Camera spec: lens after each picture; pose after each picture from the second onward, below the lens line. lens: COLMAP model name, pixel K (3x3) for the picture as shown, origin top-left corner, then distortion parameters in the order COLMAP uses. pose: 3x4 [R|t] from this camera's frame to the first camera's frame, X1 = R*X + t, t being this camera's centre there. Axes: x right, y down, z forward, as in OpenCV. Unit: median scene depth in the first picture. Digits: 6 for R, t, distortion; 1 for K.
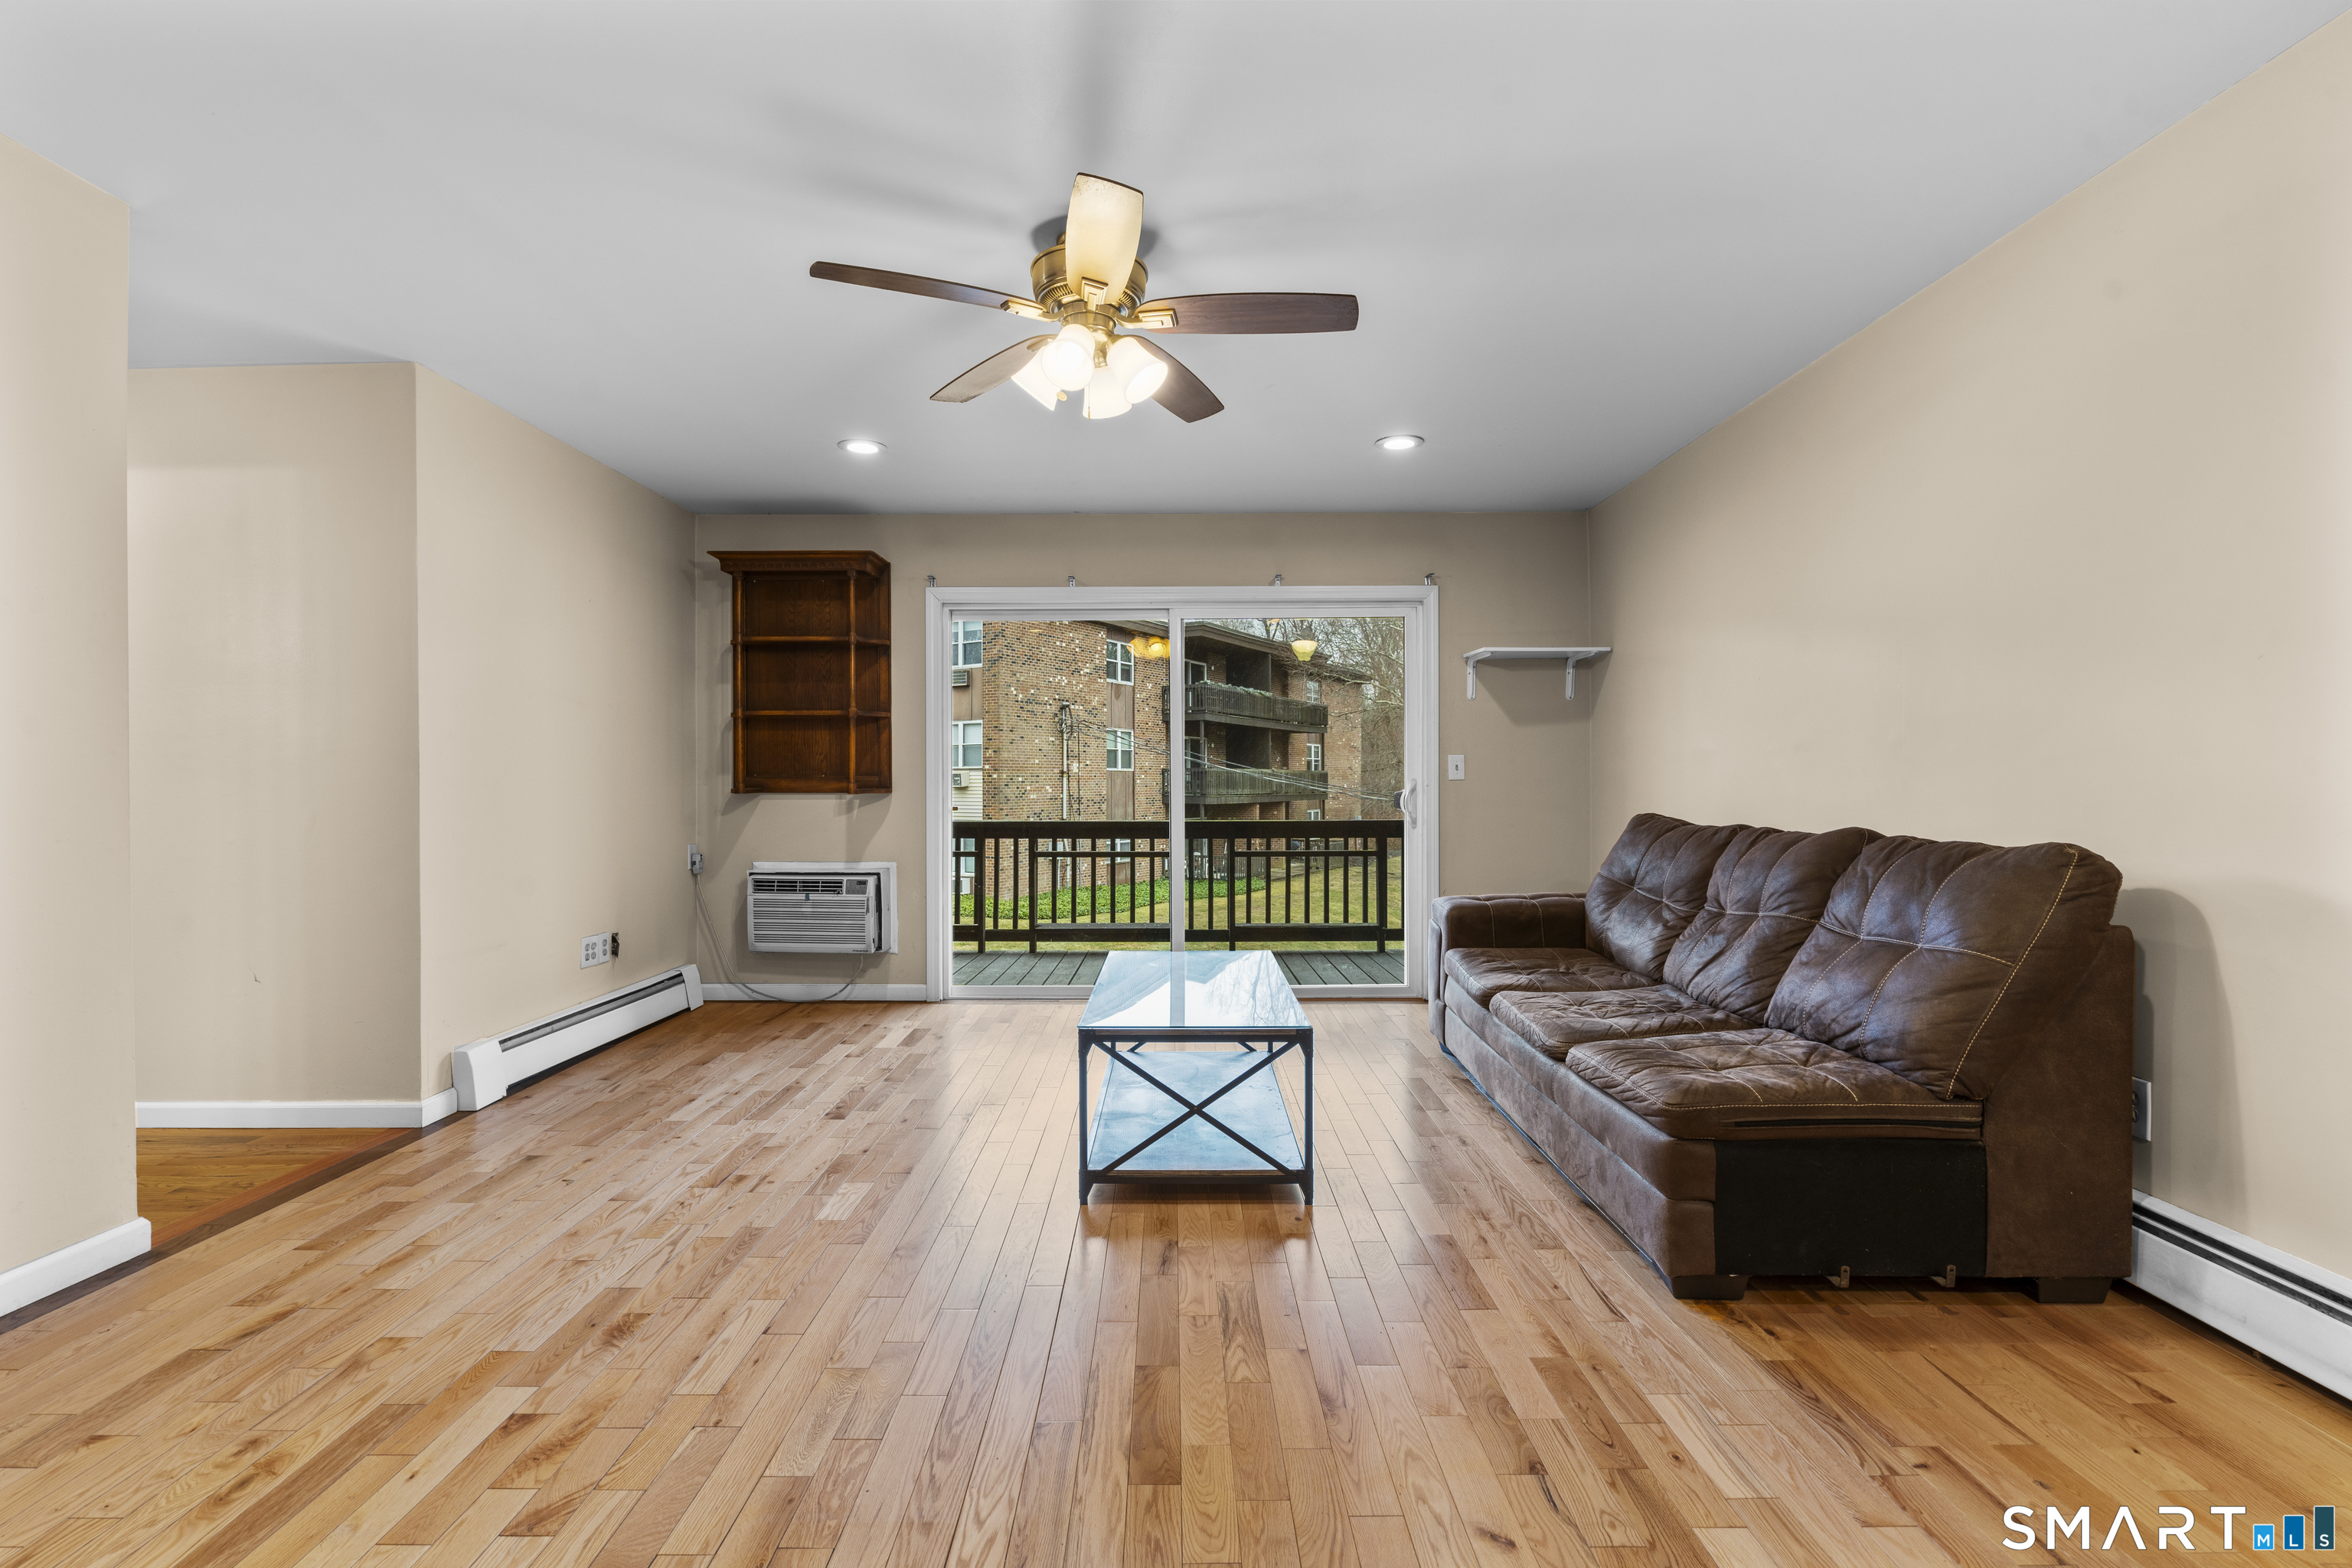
lens RADIAL K [[1062.1, 0, 1167.2], [0, 1062.1, 782.1], [0, 0, 1]] dist [-0.007975, 0.003307]
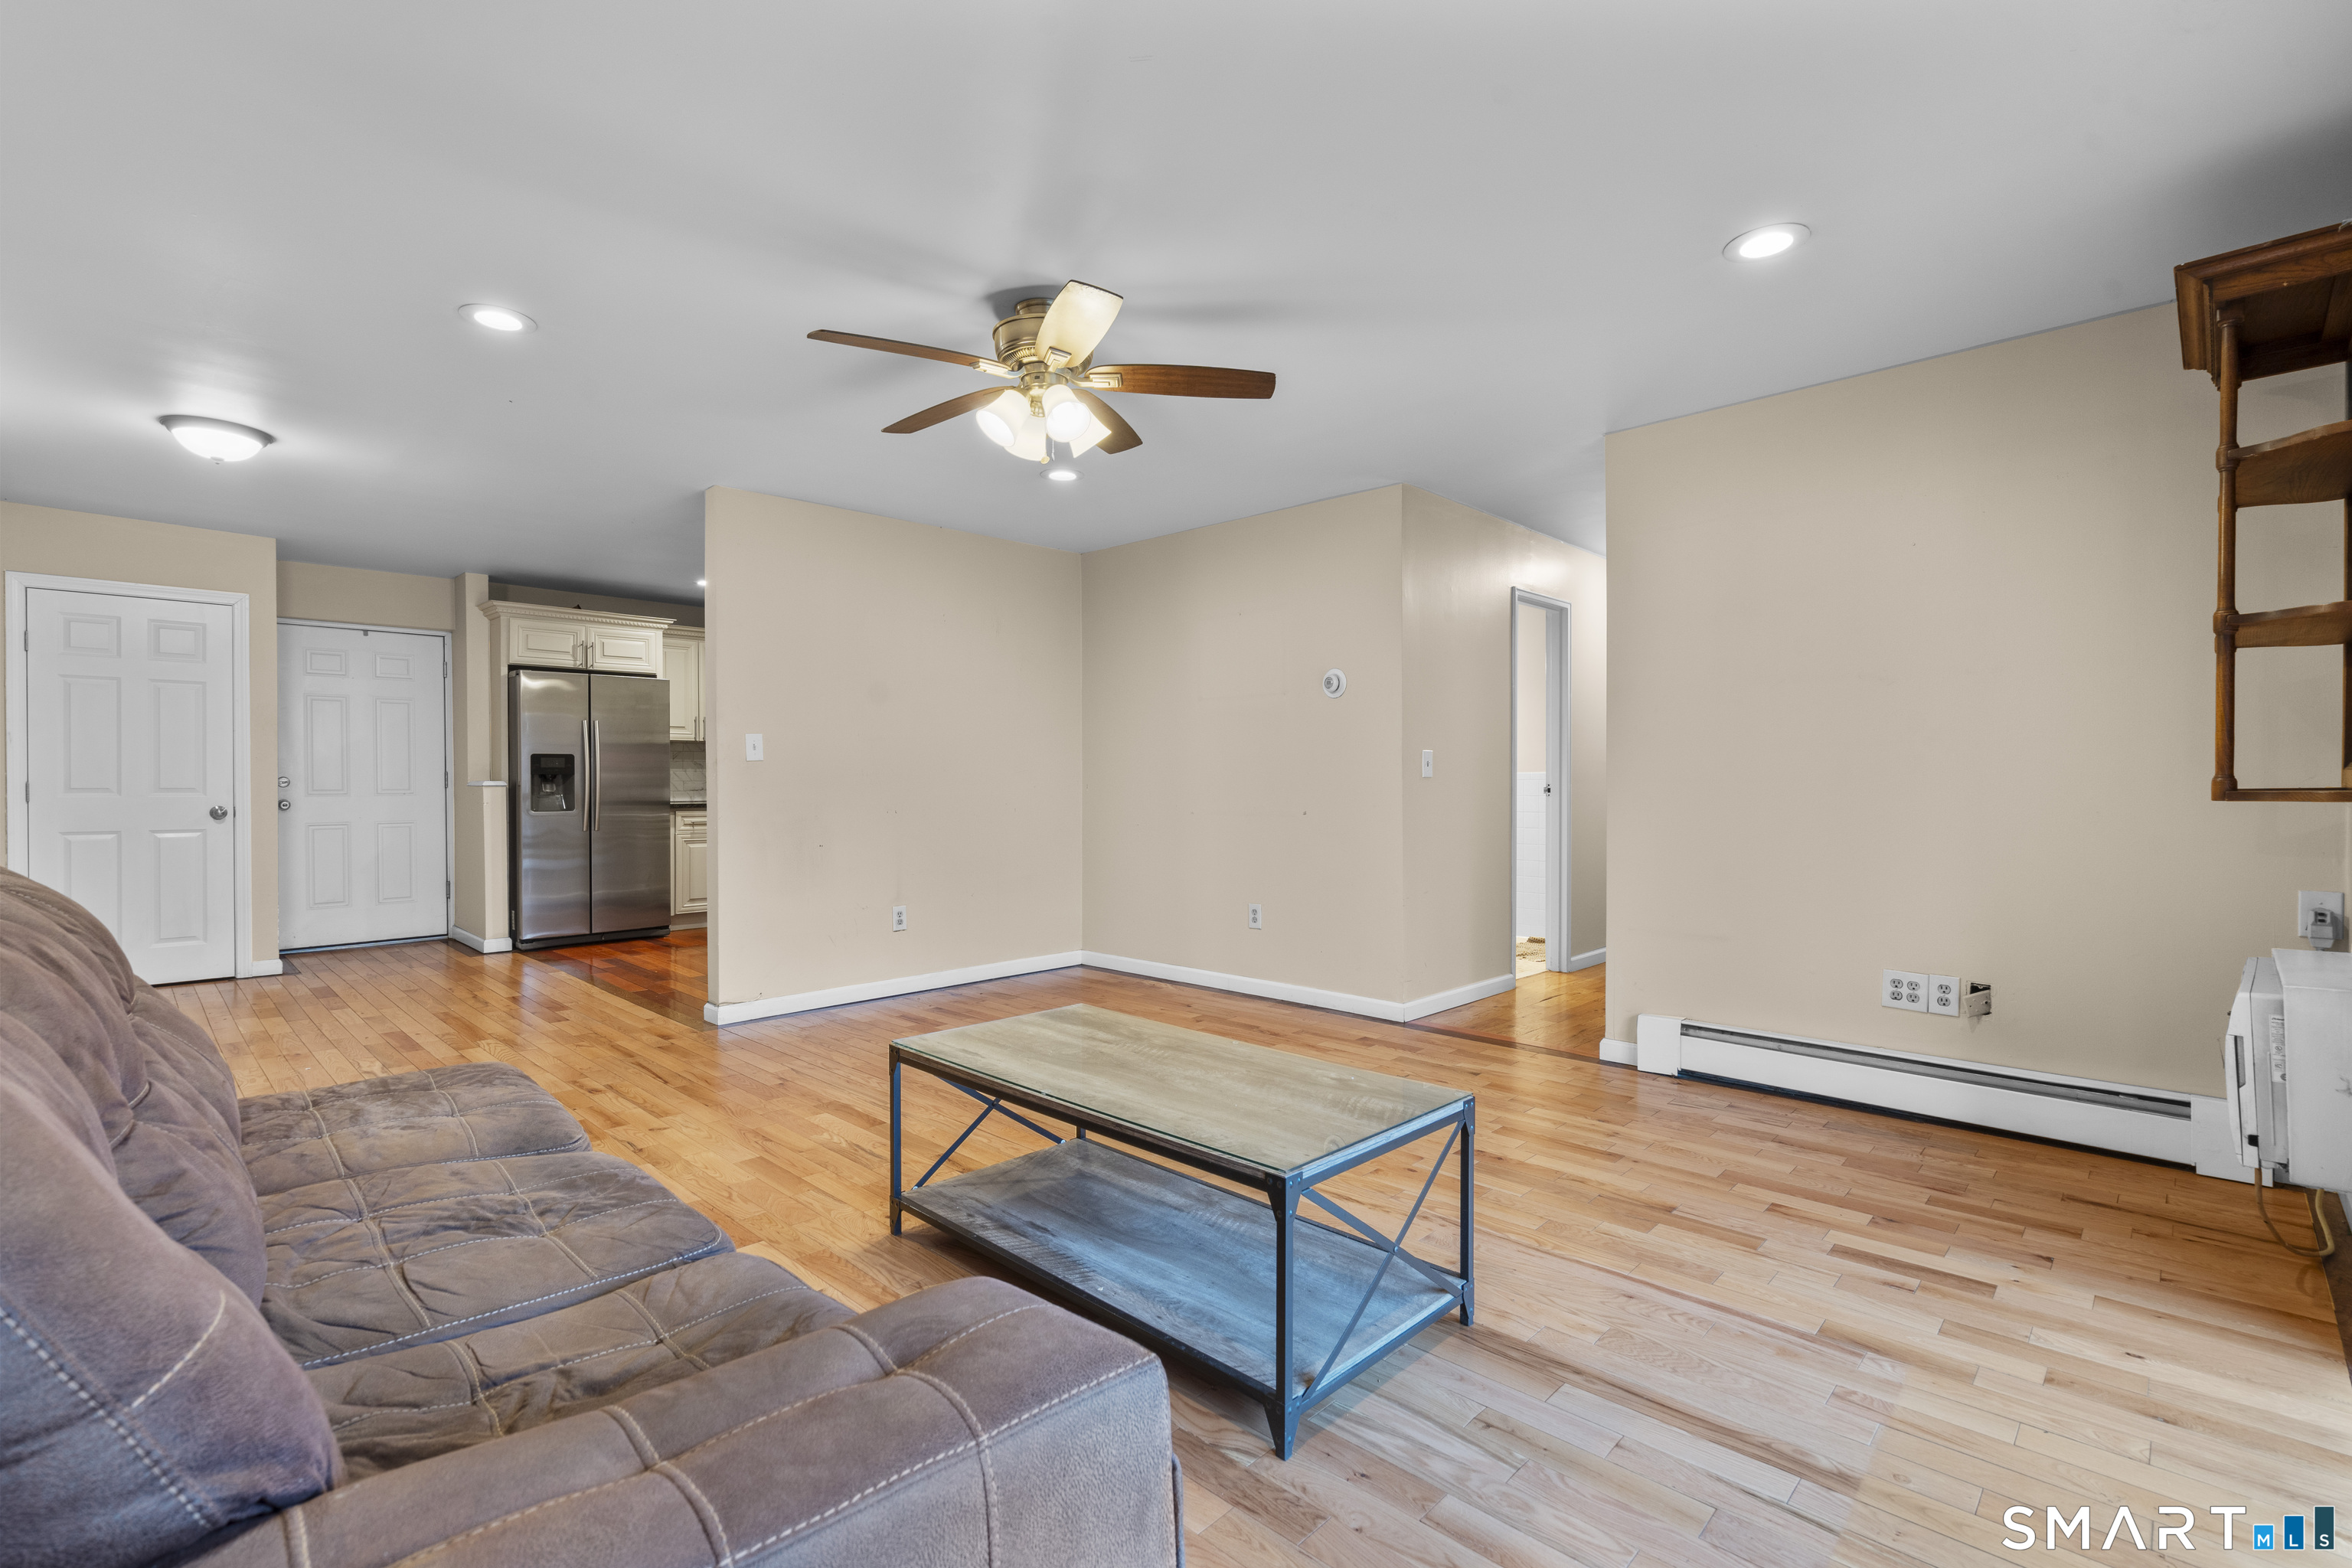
lens RADIAL K [[1062.1, 0, 1187.1], [0, 1062.1, 788.0], [0, 0, 1]] dist [-0.007975, 0.003307]
pose [[-0.688849, 0.008189, -0.724859, 0.345465], [0.003558, 0.999962, 0.007916, -0.000094], [0.724896, 0.002874, -0.688852, 1.001482]]
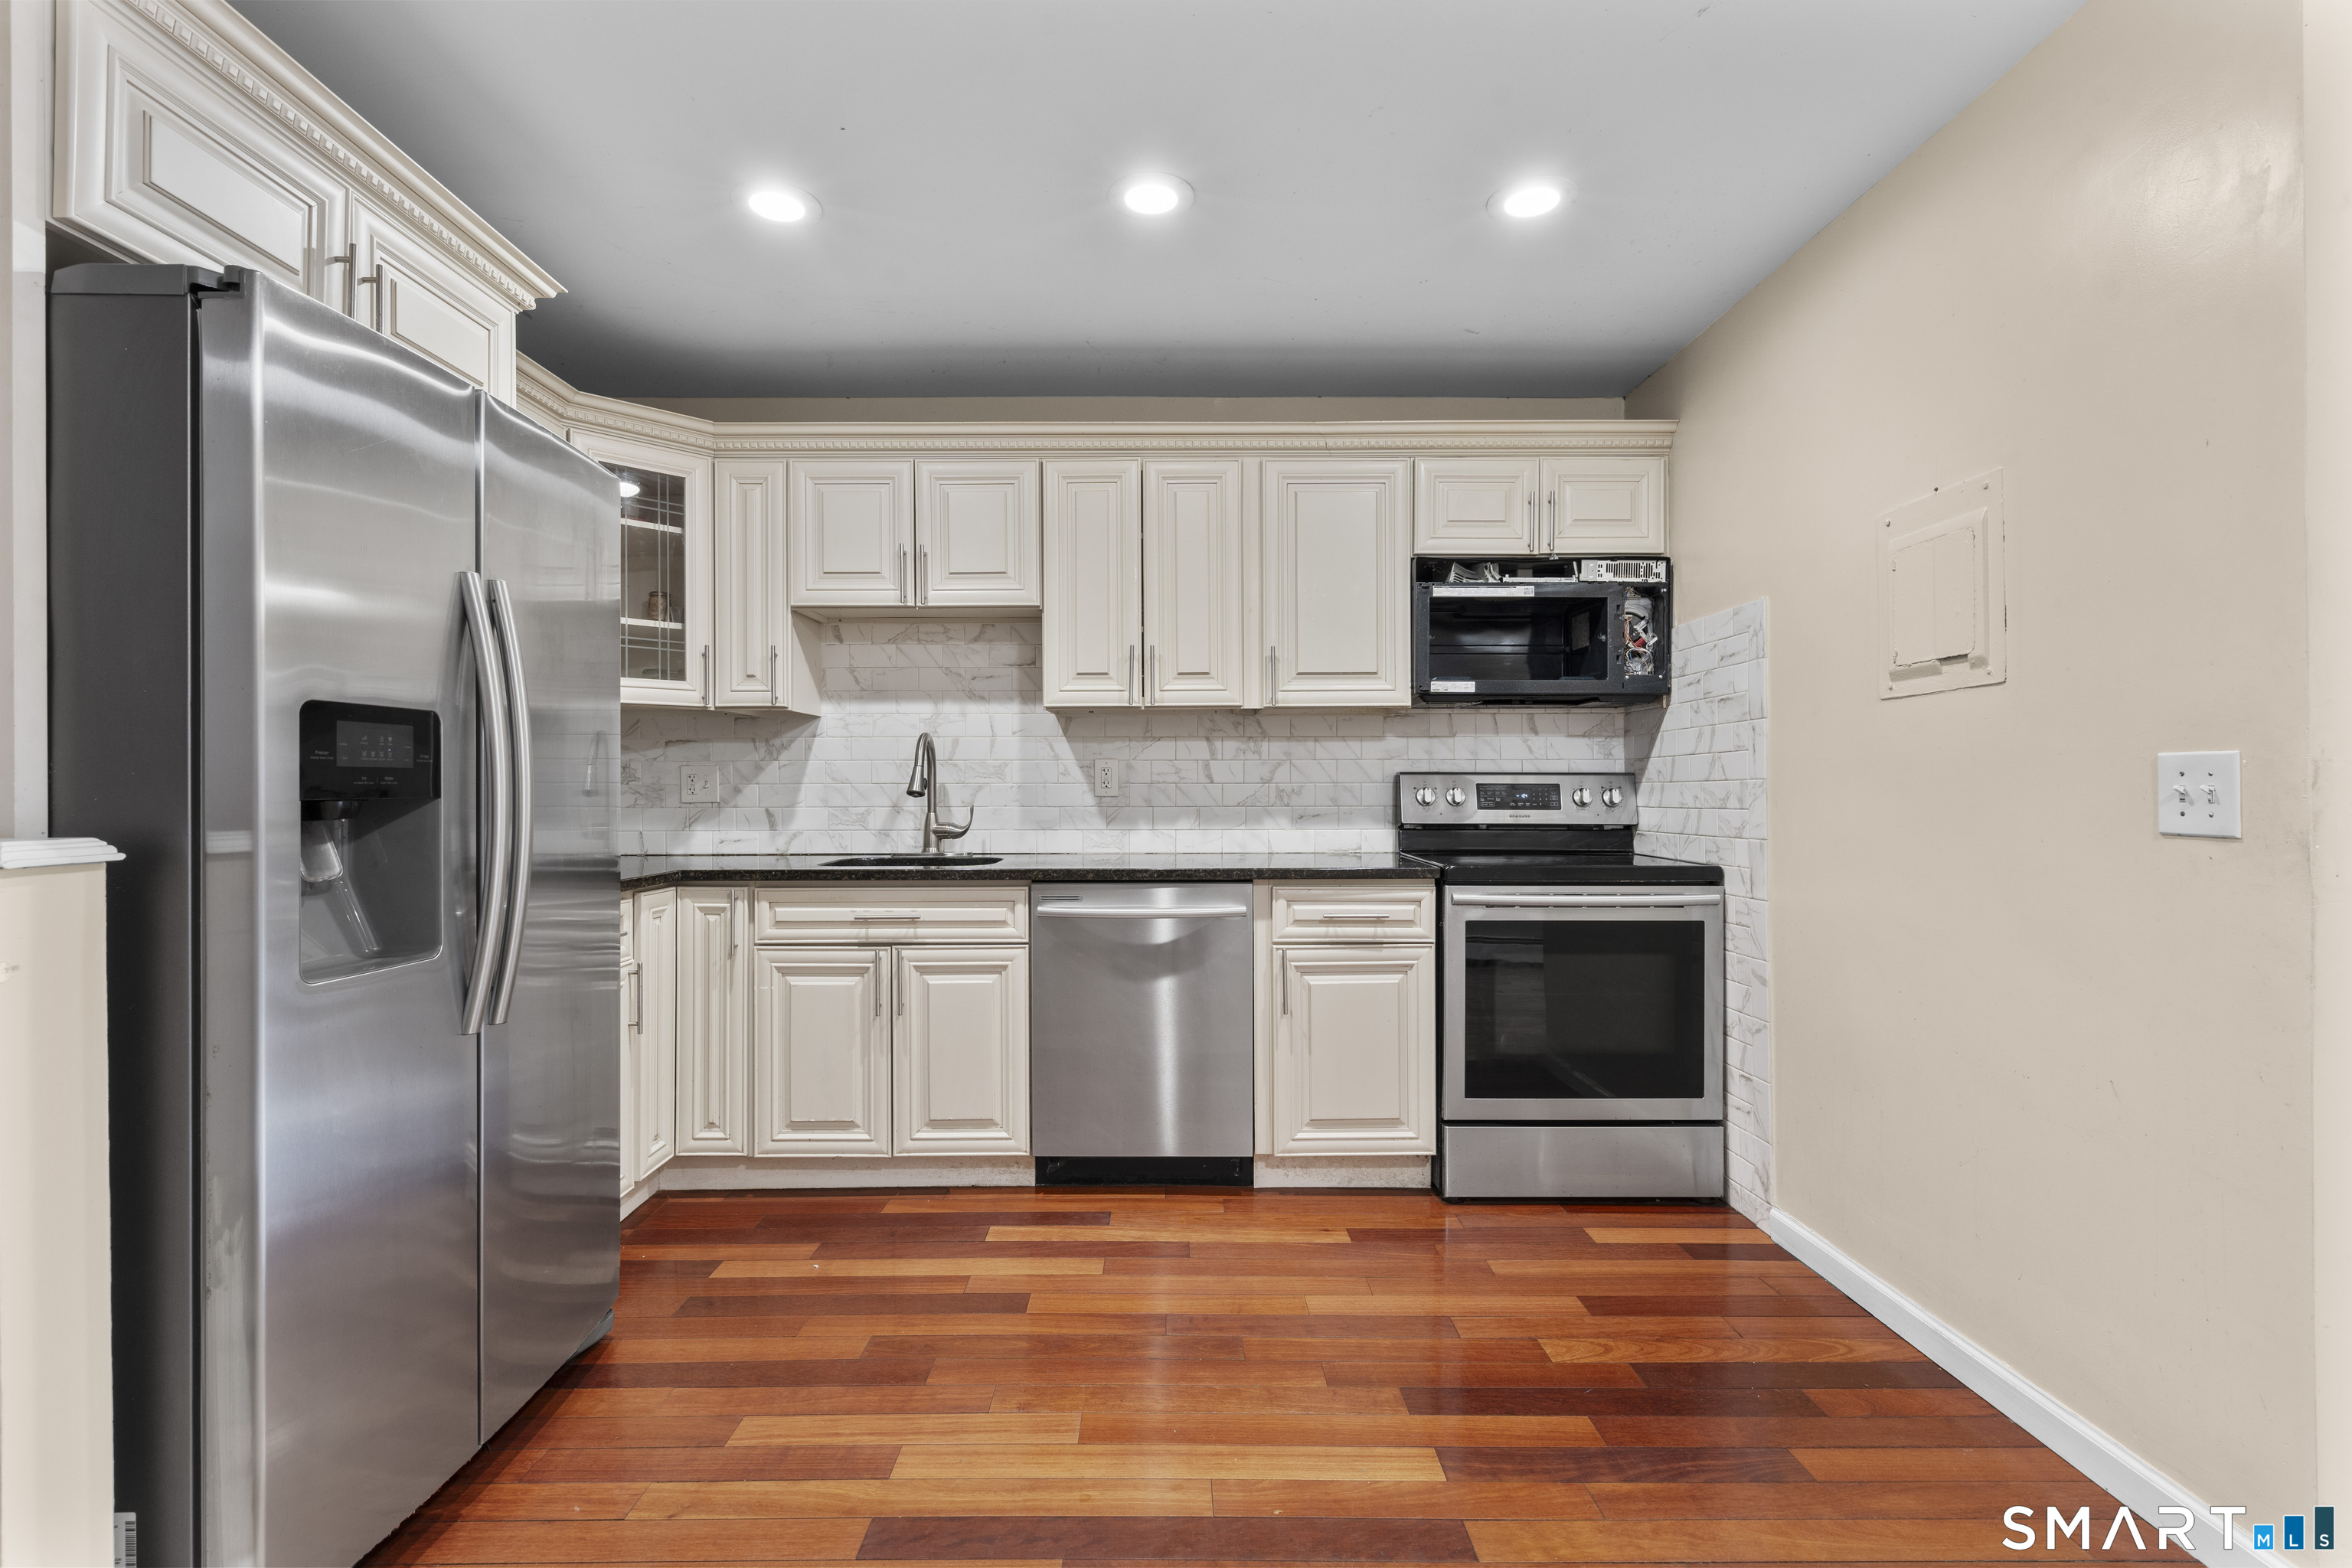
lens RADIAL K [[1062.1, 0, 1170.1], [0, 1062.1, 792.3], [0, 0, 1]] dist [-0.007975, 0.003307]
pose [[0.014987, 0.006631, -0.999866, 0.217407], [0.006544, 0.999956, 0.006730, -0.011941], [0.999866, -0.006644, 0.014942, -0.285788]]
